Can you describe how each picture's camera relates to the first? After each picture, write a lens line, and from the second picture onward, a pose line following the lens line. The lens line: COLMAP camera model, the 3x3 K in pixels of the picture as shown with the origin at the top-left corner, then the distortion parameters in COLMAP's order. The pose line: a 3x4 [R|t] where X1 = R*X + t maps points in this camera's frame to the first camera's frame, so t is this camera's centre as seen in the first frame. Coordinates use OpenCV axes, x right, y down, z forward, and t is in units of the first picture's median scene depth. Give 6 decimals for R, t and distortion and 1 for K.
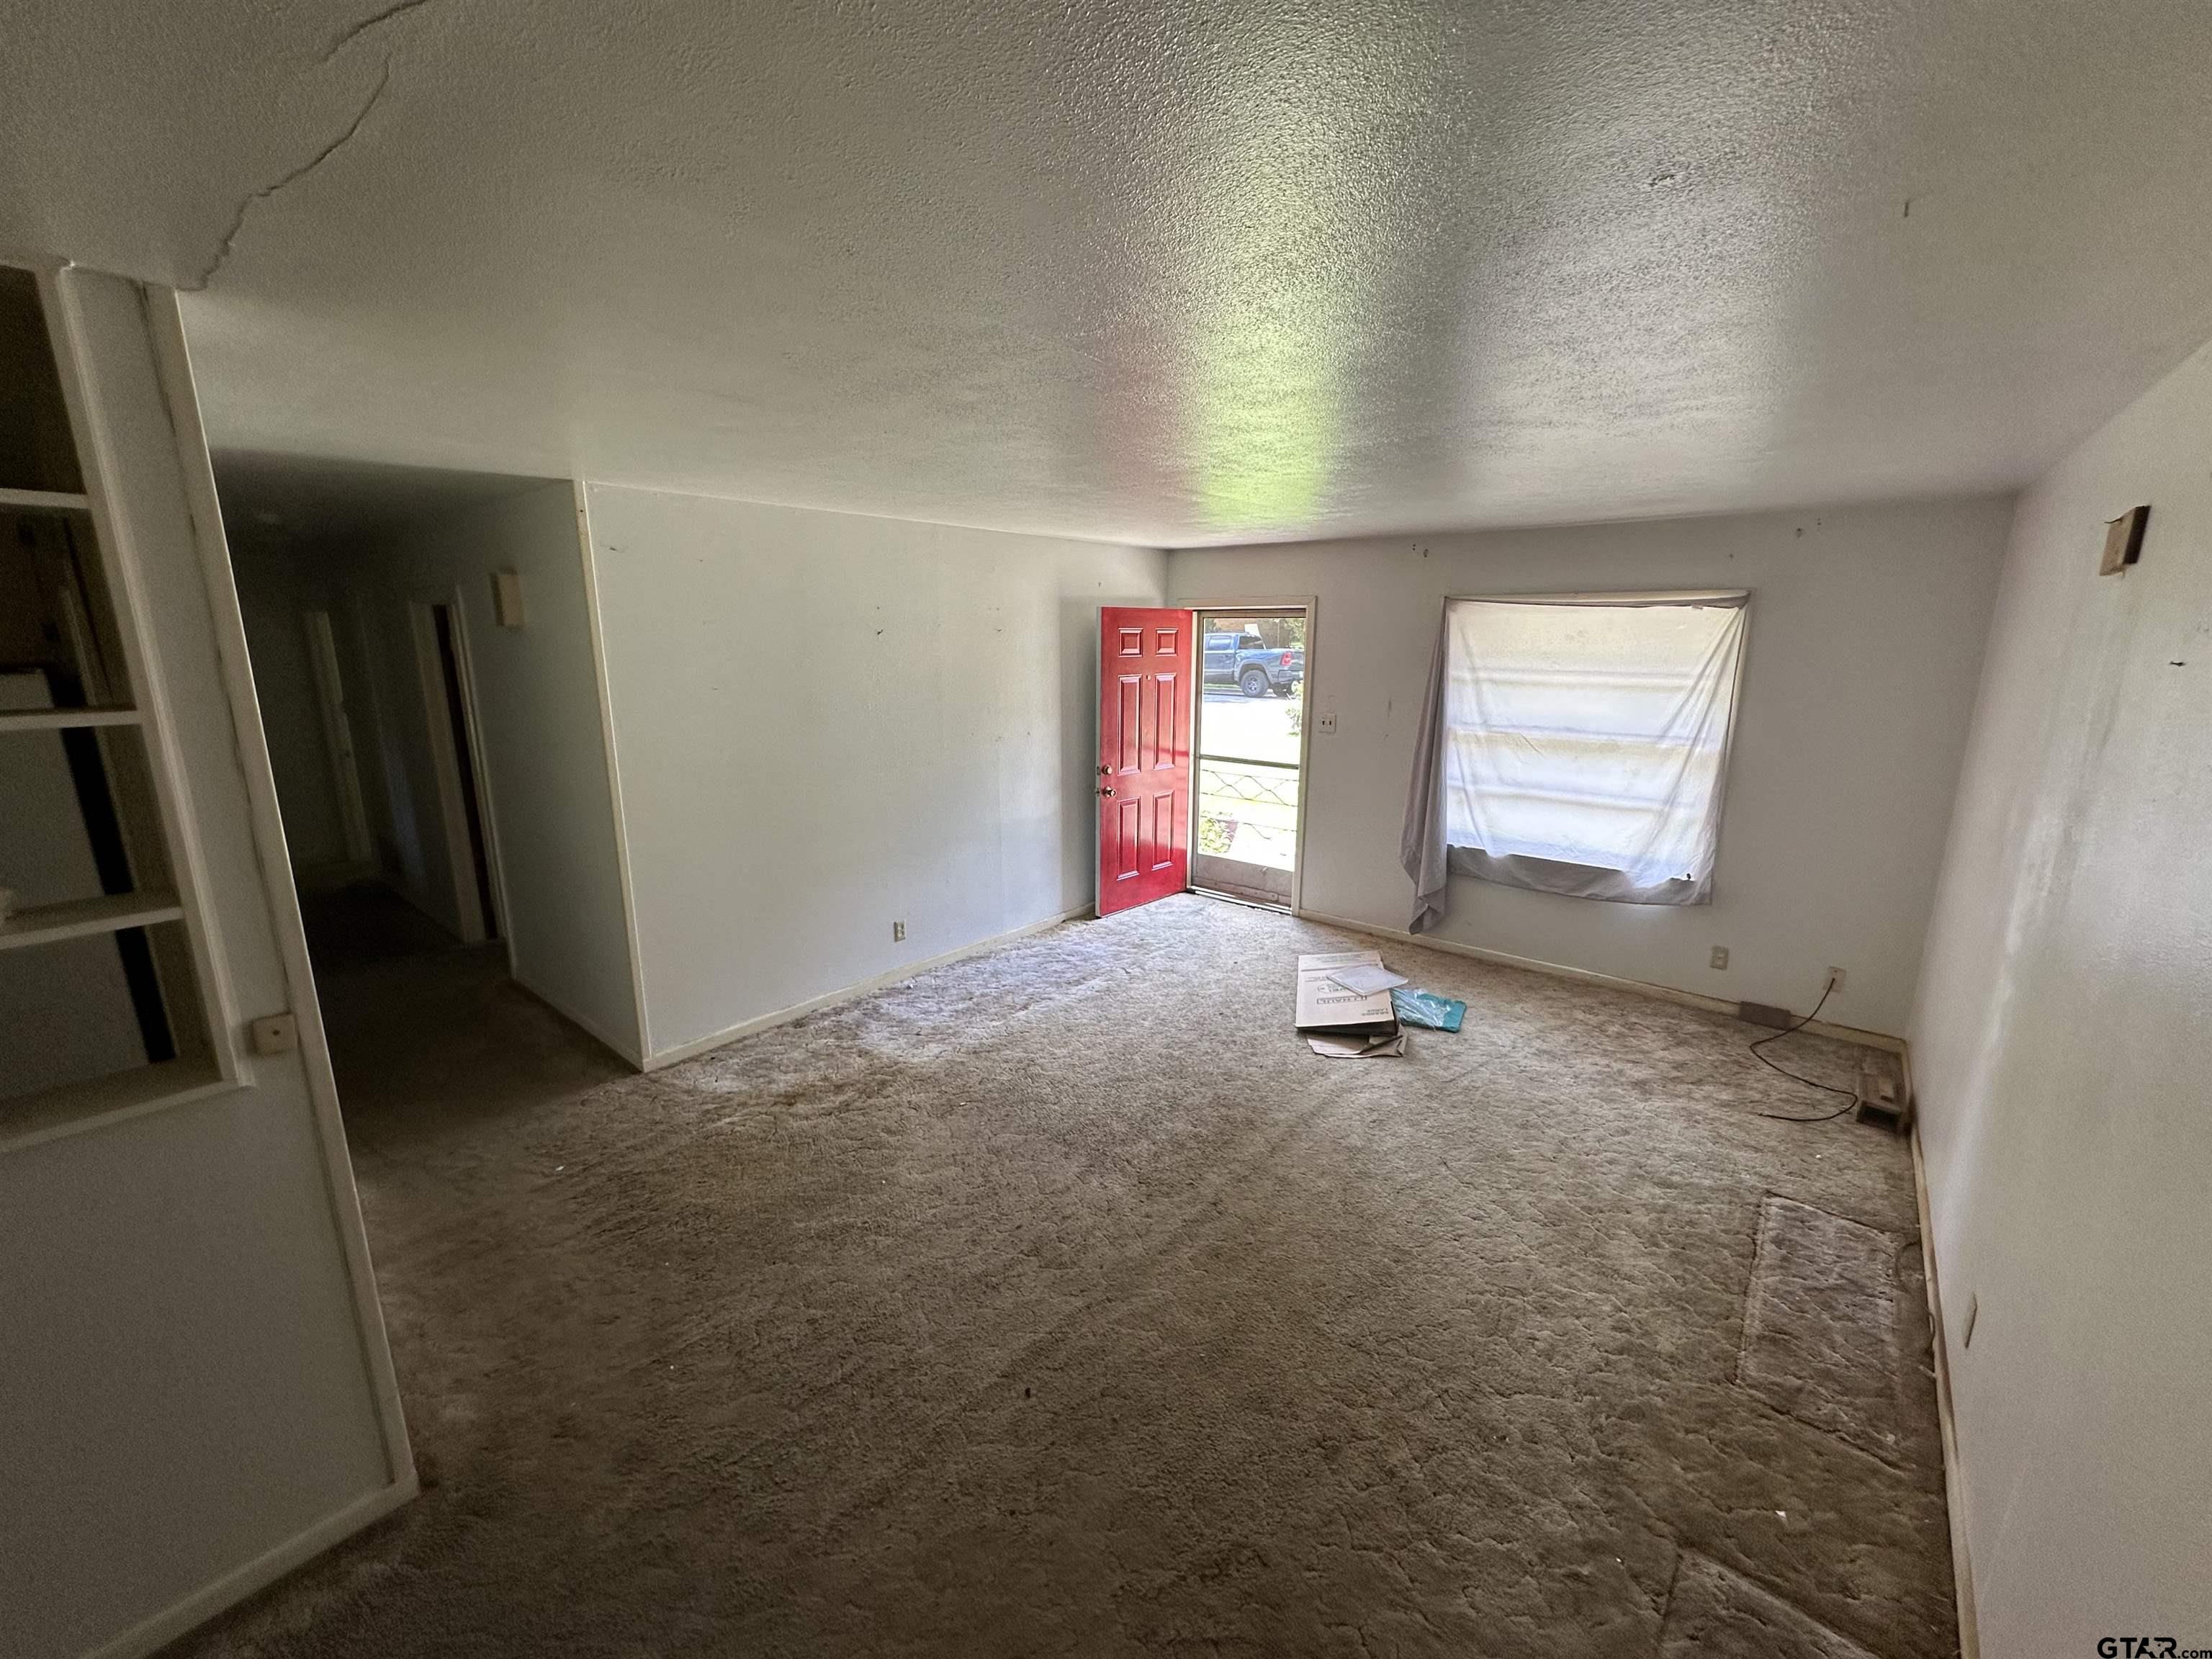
lens RADIAL K [[891.5, 0, 1108.8], [0, 891.5, 827.4], [0, 0, 1]] dist [-0.001626, 0.000320]
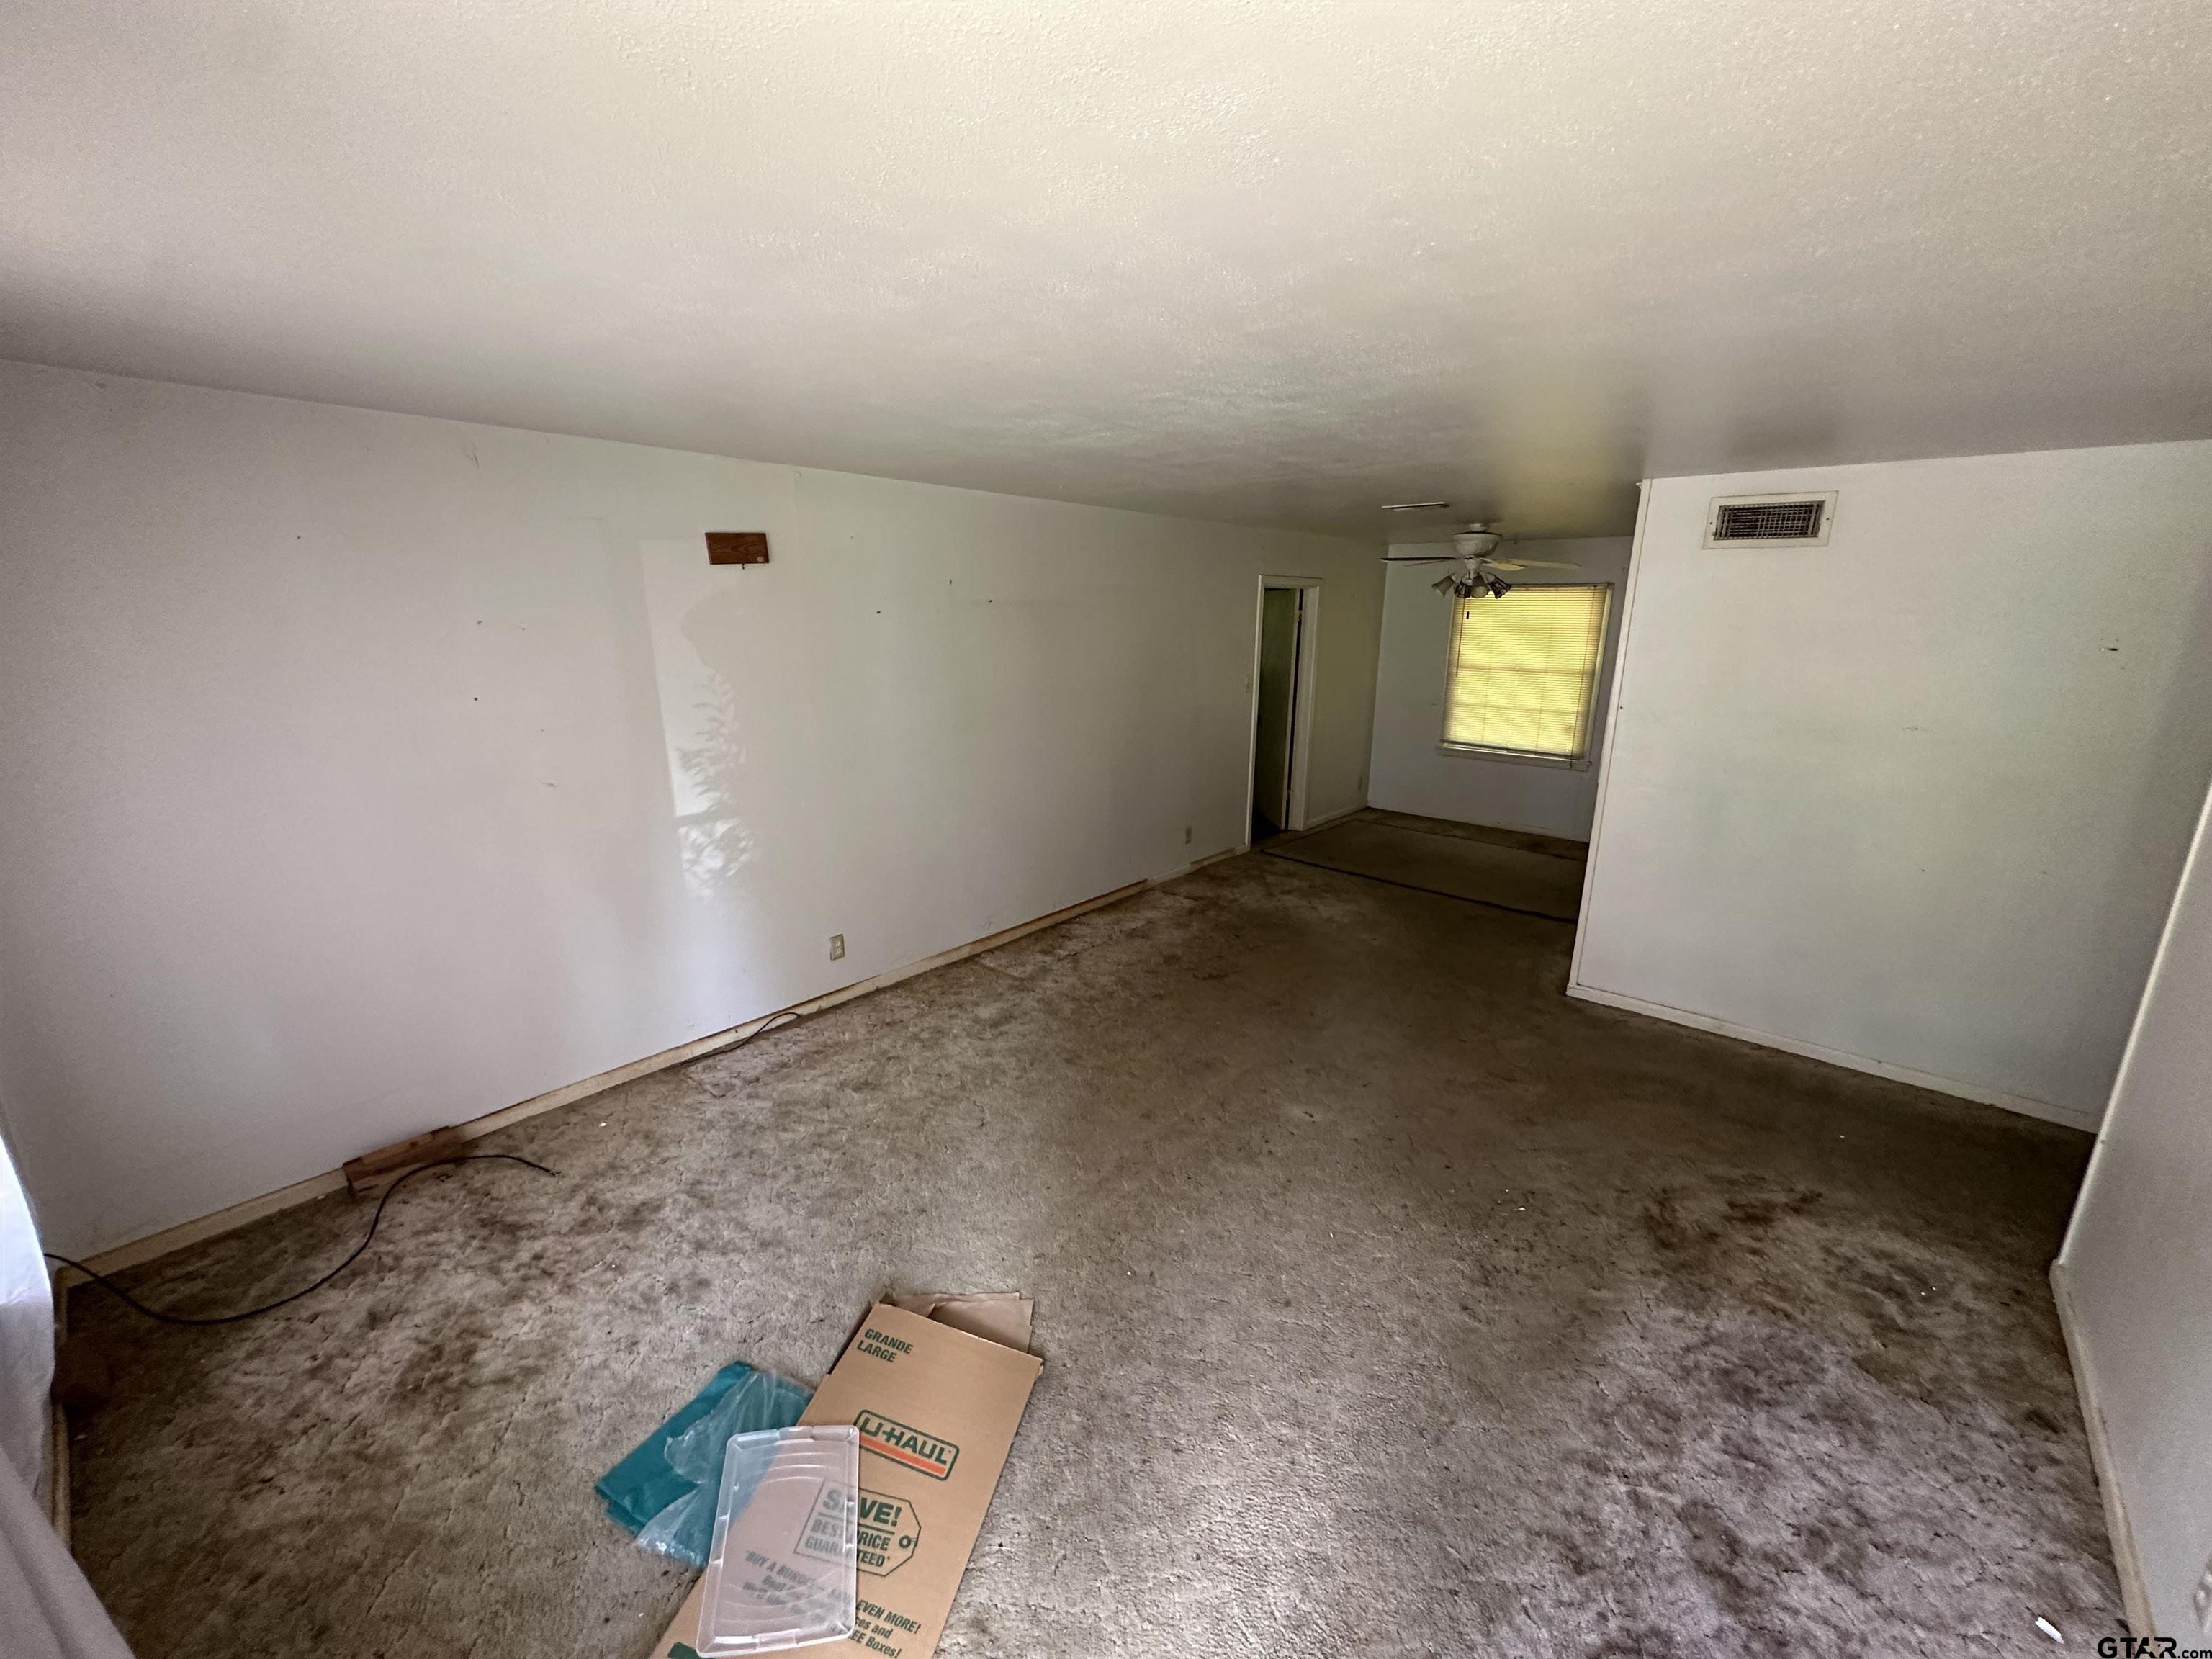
lens RADIAL K [[891.5, 0, 1108.8], [0, 891.5, 827.4], [0, 0, 1]] dist [-0.001626, 0.000320]
pose [[-0.999837, -0.015417, 0.009445, 0.169063], [-0.009566, 0.894381, 0.447205, -0.288097], [-0.015342, 0.447041, -0.894382, 1.307916]]
